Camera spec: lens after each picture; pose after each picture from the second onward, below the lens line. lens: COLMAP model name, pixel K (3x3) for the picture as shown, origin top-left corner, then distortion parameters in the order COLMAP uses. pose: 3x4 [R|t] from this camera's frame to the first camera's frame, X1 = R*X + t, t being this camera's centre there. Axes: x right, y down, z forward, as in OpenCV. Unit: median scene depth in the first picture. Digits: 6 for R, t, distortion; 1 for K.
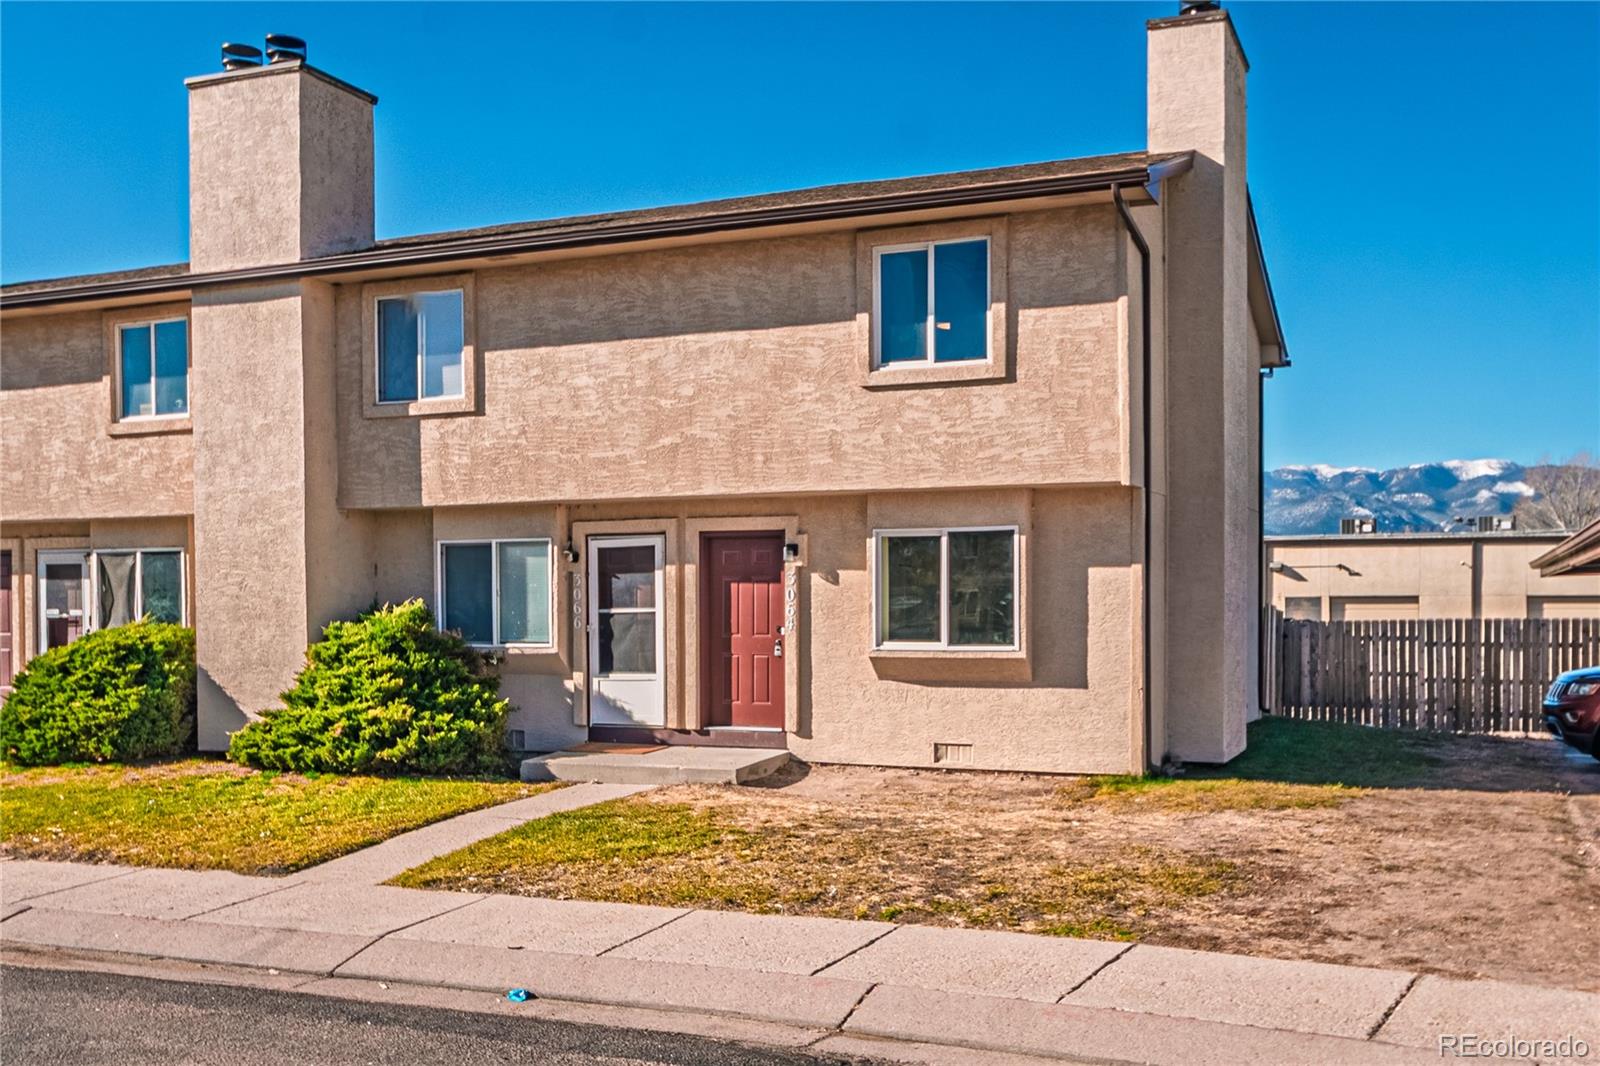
lens RADIAL K [[1070.2, 0, 801.0], [0, 1070.2, 537.1], [0, 0, 1]] dist [0.005215, 0.002102]
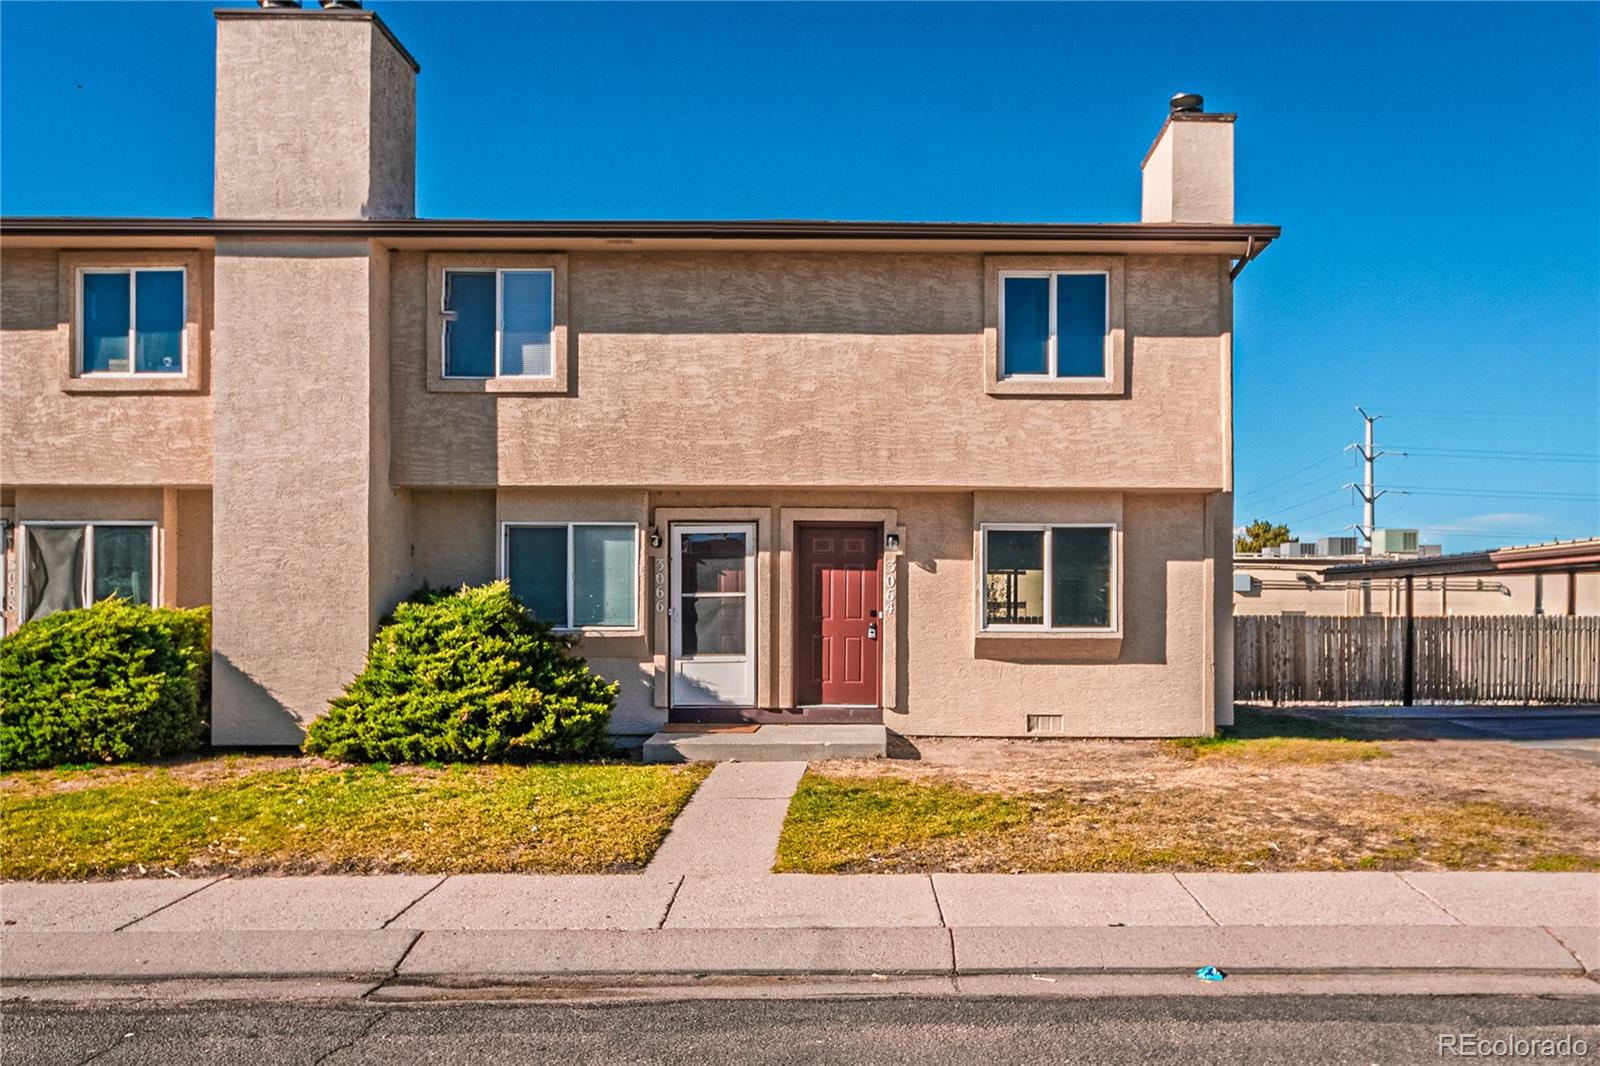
lens RADIAL K [[916.0, 0, 800.2], [0, 916.0, 532.7], [0, 0, 1]] dist [0.005217, -0.002239]
pose [[0.956782, 0.032630, 0.288971, -0.352348], [-0.027835, 0.999398, -0.020688, 0.025181], [-0.289472, 0.011750, 0.957114, 0.130112]]
